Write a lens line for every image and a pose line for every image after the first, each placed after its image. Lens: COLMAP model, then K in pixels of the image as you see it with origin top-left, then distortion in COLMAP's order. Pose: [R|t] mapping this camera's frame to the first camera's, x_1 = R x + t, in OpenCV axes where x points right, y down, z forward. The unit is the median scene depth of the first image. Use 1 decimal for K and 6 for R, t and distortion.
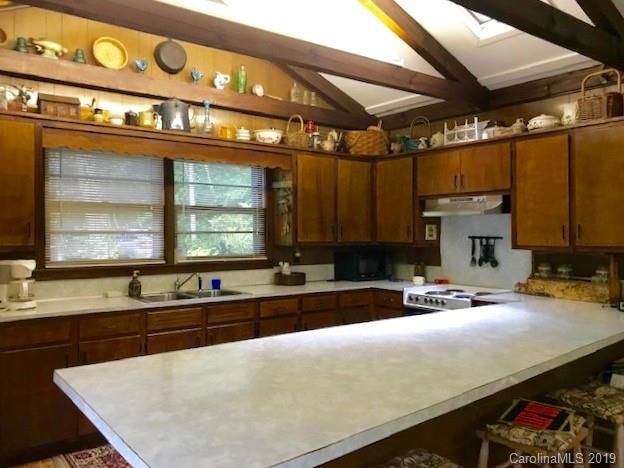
lens RADIAL K [[517.4, 0, 312.0], [0, 517.4, 234.0], [0, 0, 1]] dist [0.067609, -0.096179]
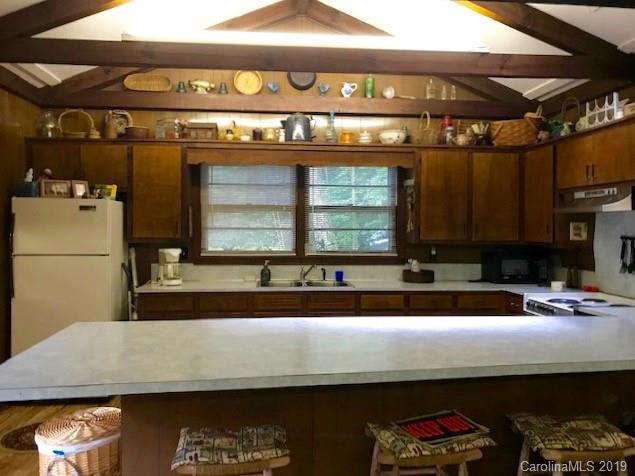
lens RADIAL K [[518.8, 0, 317.5], [0, 518.8, 238.0], [0, 0, 1]] dist [0.019283, -0.004731]
pose [[0.852334, 0.017883, -0.522691, 0.344072], [-0.009108, 0.999771, 0.019353, -0.005329], [0.522918, -0.011735, 0.852302, 0.040318]]
